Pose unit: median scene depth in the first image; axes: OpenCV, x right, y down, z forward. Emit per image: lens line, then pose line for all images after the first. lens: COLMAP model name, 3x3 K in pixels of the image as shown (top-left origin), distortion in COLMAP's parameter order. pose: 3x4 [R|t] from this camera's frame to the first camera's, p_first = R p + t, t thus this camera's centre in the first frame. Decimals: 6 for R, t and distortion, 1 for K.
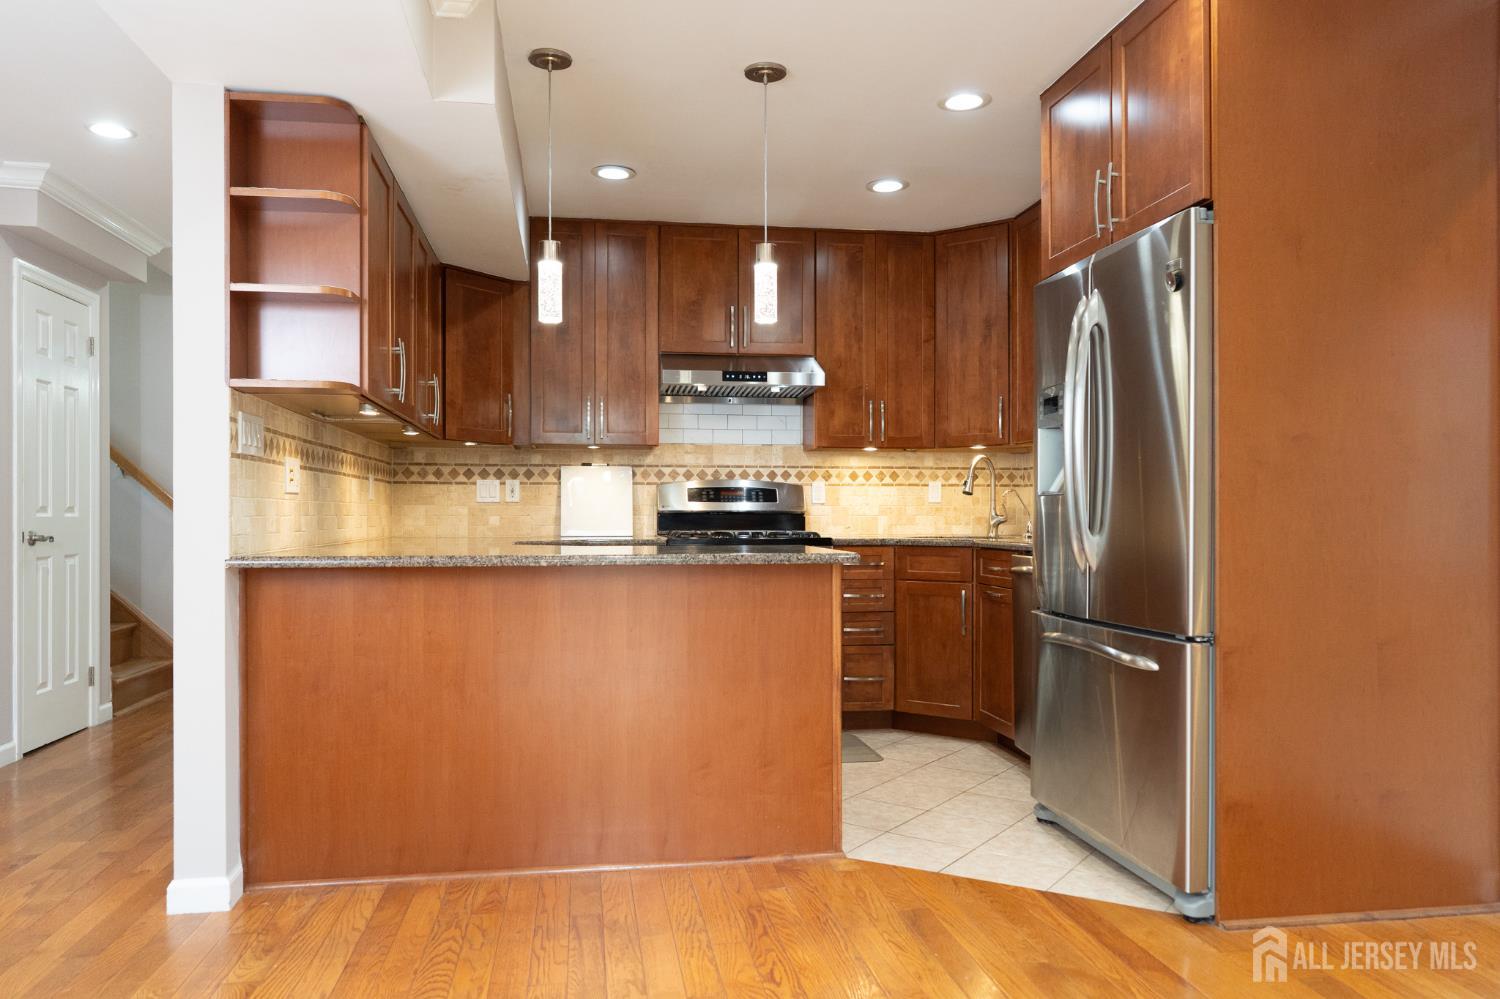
lens RADIAL K [[1020.5, 0, 740.7], [0, 1020.5, 510.0], [0, 0, 1]] dist [-0.004141, 0.003522]
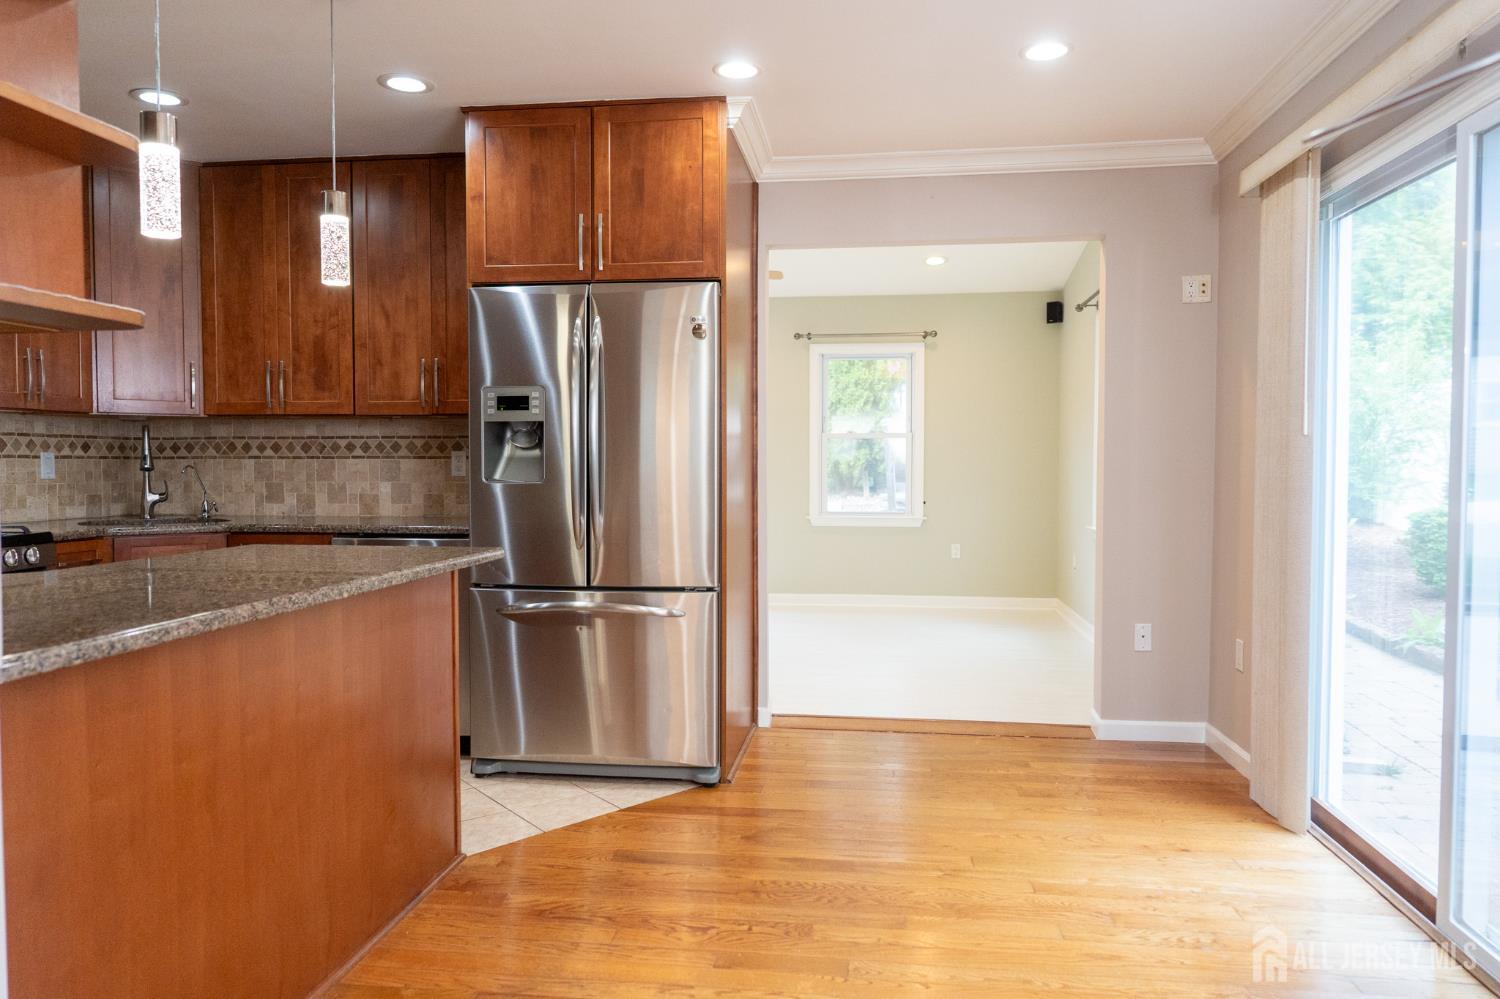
lens RADIAL K [[1020.5, 0, 724.0], [0, 1020.5, 491.0], [0, 0, 1]] dist [-0.004141, 0.003522]
pose [[0.296183, -0.026315, 0.954769, -0.445971], [-0.003400, 0.999585, 0.028605, -0.024311], [-0.955125, -0.011719, 0.295971, 0.282034]]
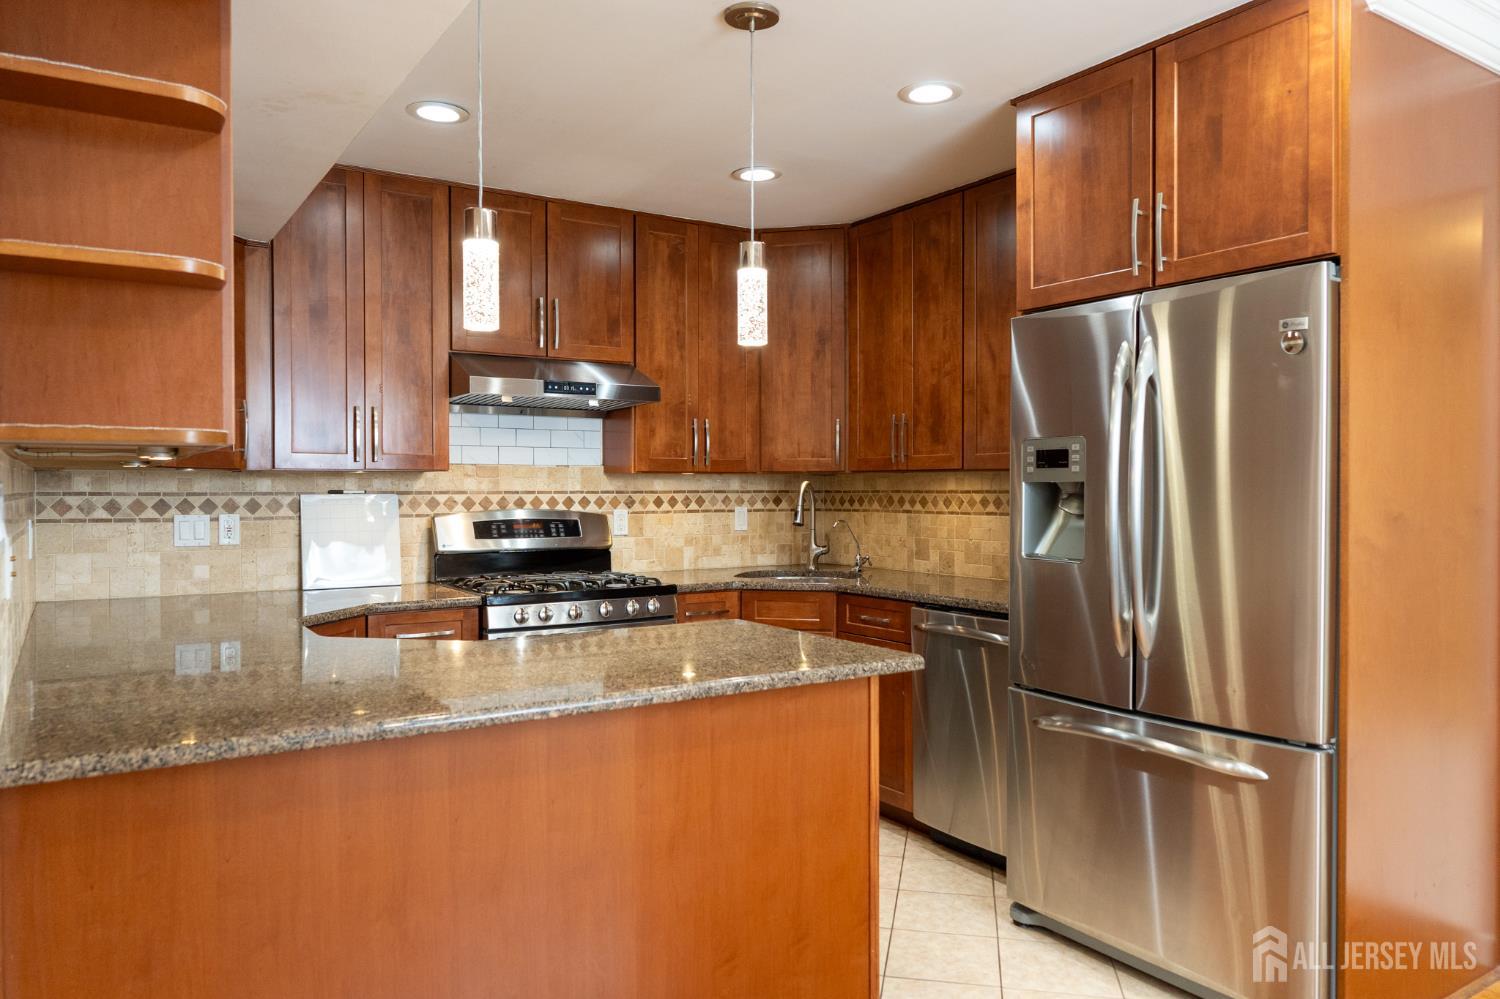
lens RADIAL K [[1020.5, 0, 742.6], [0, 1020.5, 499.5], [0, 0, 1]] dist [-0.004141, 0.003522]
pose [[0.912663, -0.005843, 0.408670, -0.188921], [0.000201, 0.999904, 0.013848, -0.050503], [-0.408712, -0.012557, 0.912577, 0.195465]]
